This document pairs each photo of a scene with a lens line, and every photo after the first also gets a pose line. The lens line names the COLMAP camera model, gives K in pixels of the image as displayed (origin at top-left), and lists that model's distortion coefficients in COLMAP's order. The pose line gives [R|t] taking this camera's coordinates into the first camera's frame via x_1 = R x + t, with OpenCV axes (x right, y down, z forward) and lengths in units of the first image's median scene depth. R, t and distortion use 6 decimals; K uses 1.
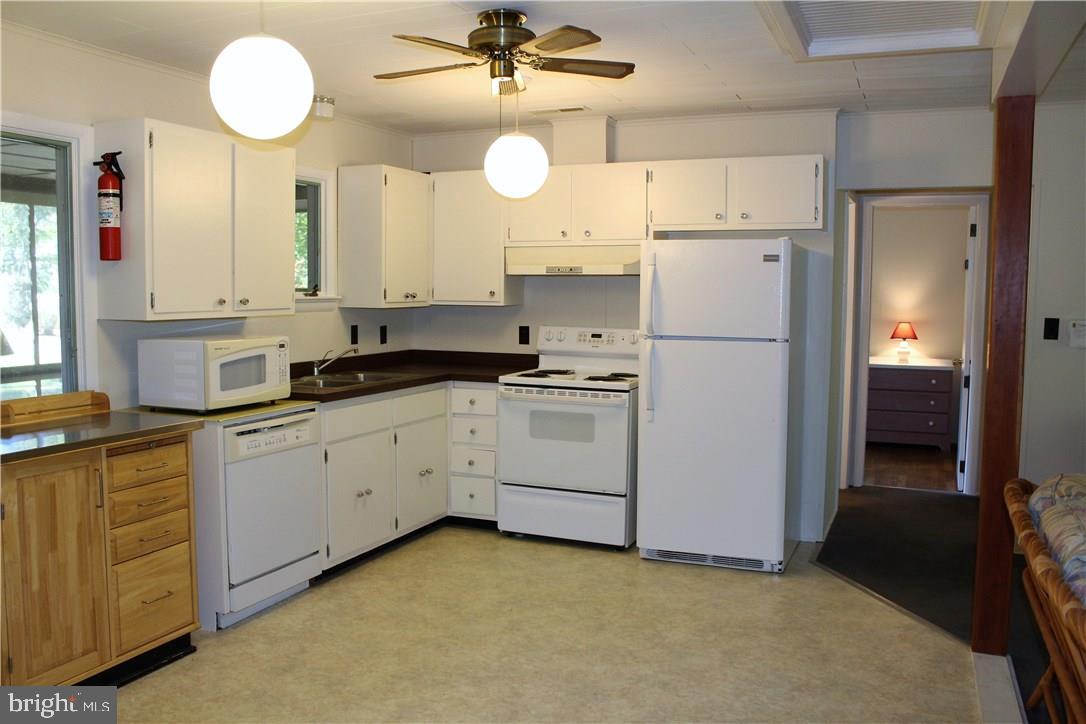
lens RADIAL K [[925.4, 0, 525.7], [0, 925.4, 364.5], [0, 0, 1]] dist [-0.161397, 0.132407]
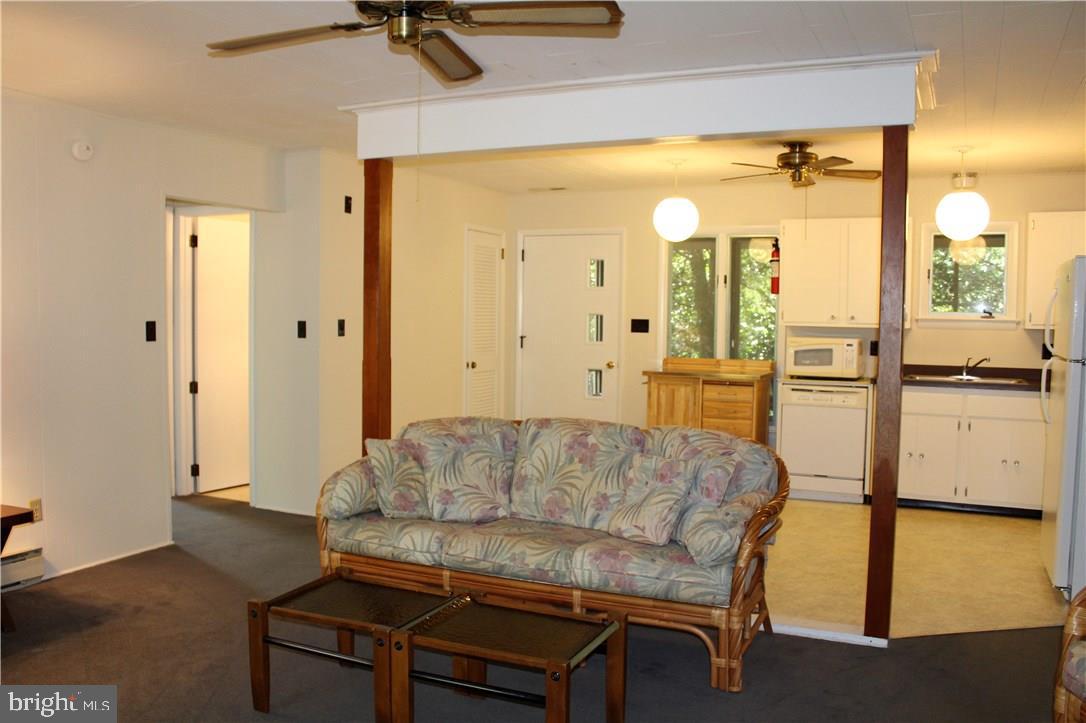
lens RADIAL K [[925.4, 0, 525.7], [0, 925.4, 364.0], [0, 0, 1]] dist [-0.161397, 0.132407]
pose [[-0.034512, 0.058083, -0.997715, 1.541256], [-0.090931, 0.993987, 0.061011, -0.037372], [0.995259, 0.092829, -0.029023, 0.535352]]
